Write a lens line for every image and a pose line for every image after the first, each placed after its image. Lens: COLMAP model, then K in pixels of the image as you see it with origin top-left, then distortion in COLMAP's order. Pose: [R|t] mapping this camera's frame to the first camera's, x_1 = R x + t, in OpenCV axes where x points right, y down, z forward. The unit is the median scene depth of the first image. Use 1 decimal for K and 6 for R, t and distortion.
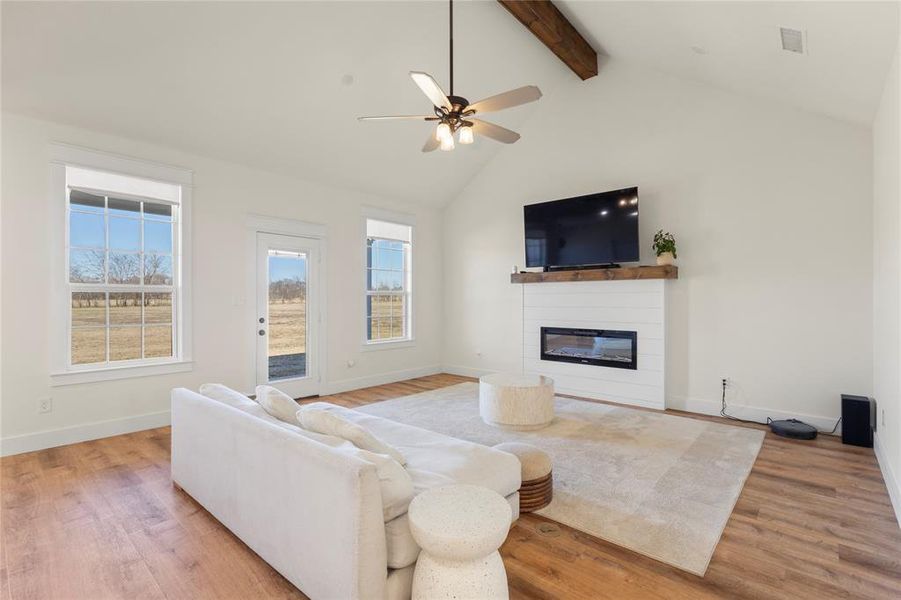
lens RADIAL K [[413.3, 0, 451.9], [0, 413.3, 299.8], [0, 0, 1]] dist [0.000867, 0.000921]
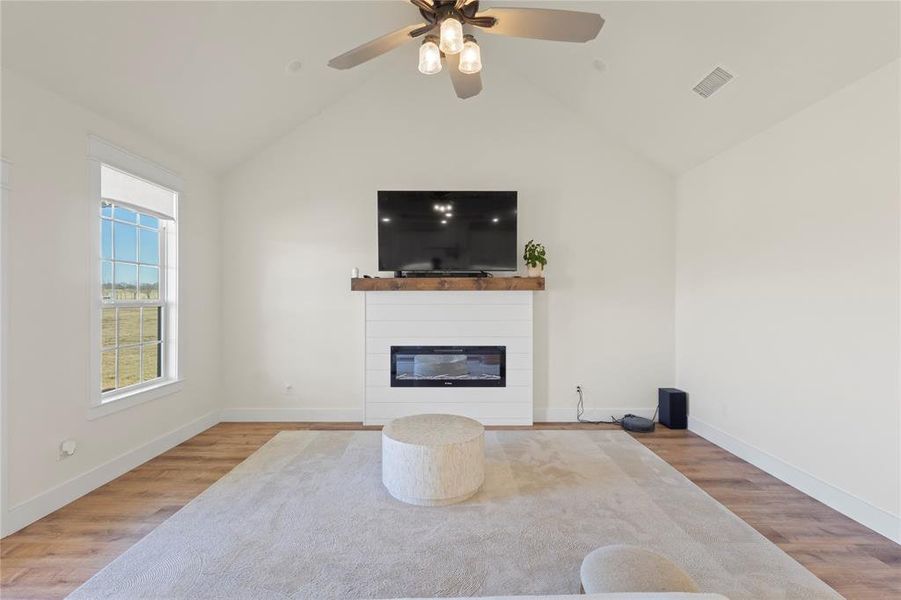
lens RADIAL K [[413.3, 0, 452.3], [0, 413.3, 299.6], [0, 0, 1]] dist [0.000867, 0.000921]
pose [[0.752260, -0.000712, 0.658866, -0.261012], [0.000988, 1.000000, -0.000048, -0.028430], [-0.658866, 0.000687, 0.752260, 0.378481]]
